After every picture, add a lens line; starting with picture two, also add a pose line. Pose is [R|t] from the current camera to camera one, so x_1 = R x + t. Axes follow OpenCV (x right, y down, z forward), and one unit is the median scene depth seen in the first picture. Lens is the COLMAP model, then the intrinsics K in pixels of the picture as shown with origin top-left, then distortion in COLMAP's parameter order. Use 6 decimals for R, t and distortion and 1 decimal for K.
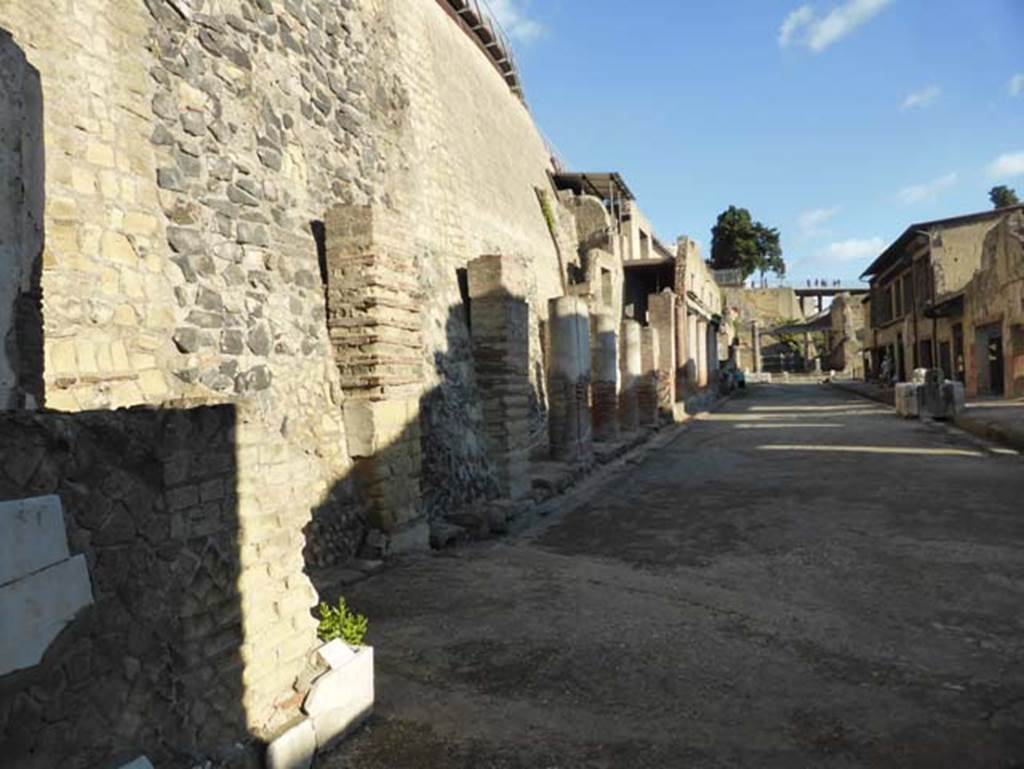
lens RADIAL K [[742.1, 0, 511.5], [0, 742.1, 366.3], [0, 0, 1]] dist [-0.069978, 0.056150]
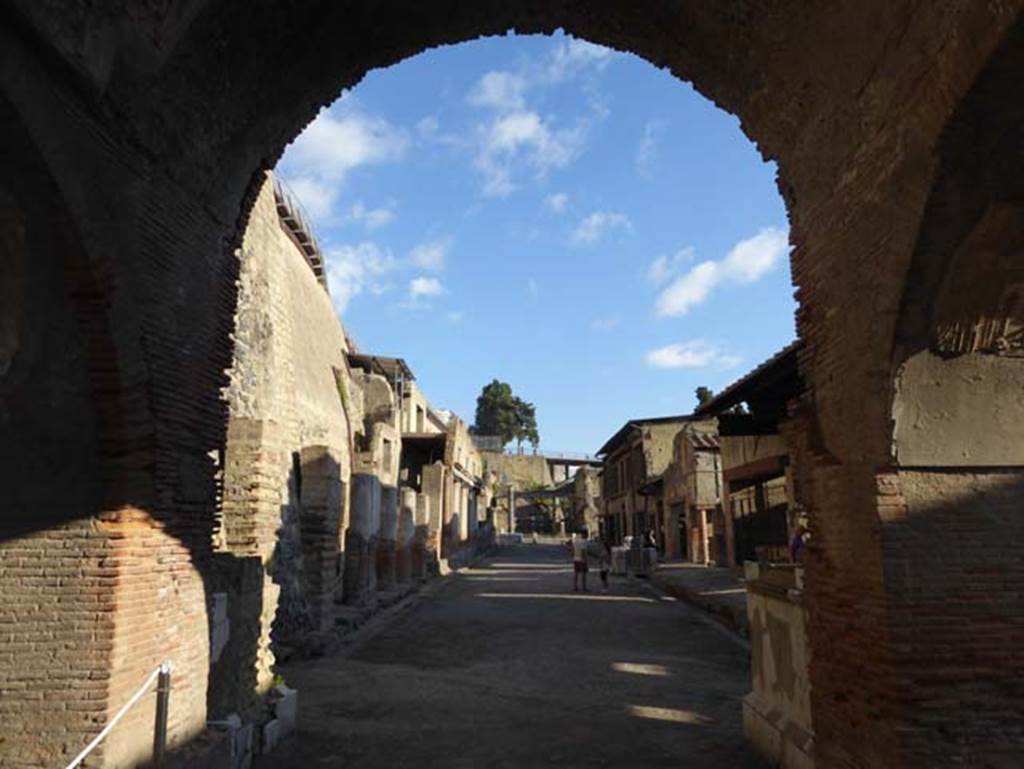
lens RADIAL K [[742.1, 0, 511.5], [0, 742.1, 366.3], [0, 0, 1]] dist [-0.069978, 0.056150]
pose [[0.948936, 0.098442, 0.299717, -0.048996], [-0.035531, 0.977372, -0.208523, -0.008978], [-0.313463, 0.187226, 0.930961, -0.169456]]
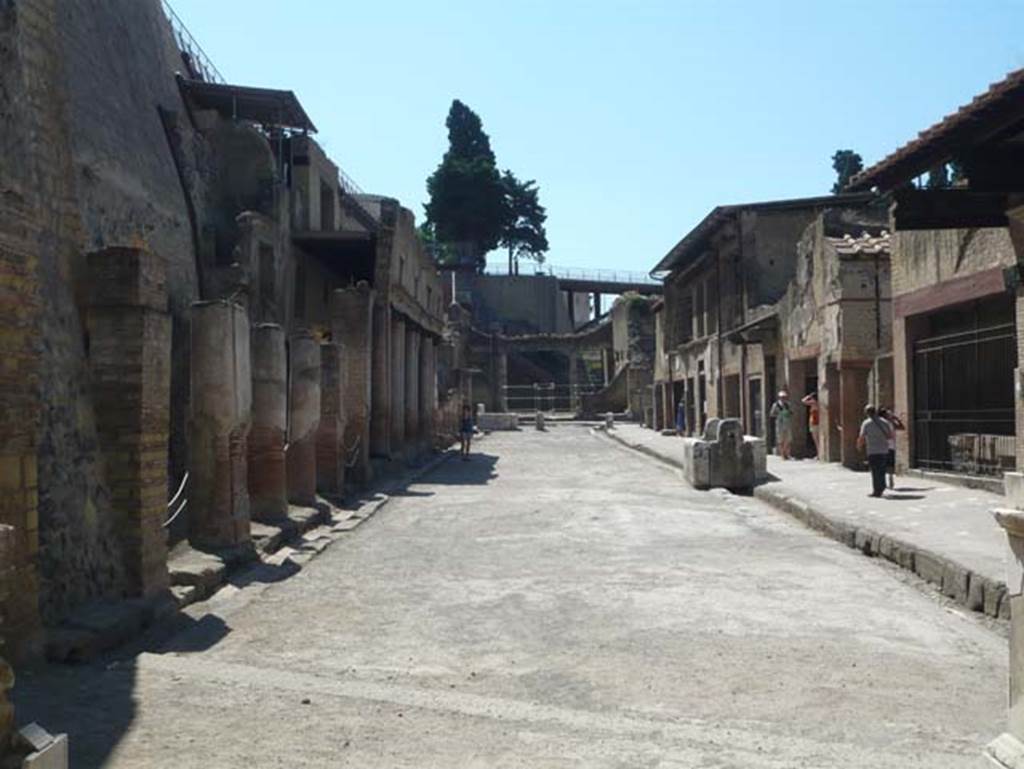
lens RADIAL K [[1314.7, 0, 512.0], [0, 1314.7, 384.5], [0, 0, 1]] dist [-0.118216, 0.009382]
pose [[0.945415, 0.031240, 0.324369, -0.031519], [-0.029309, 0.999512, -0.010840, -0.007634], [-0.324550, 0.000741, 0.945868, -0.109138]]
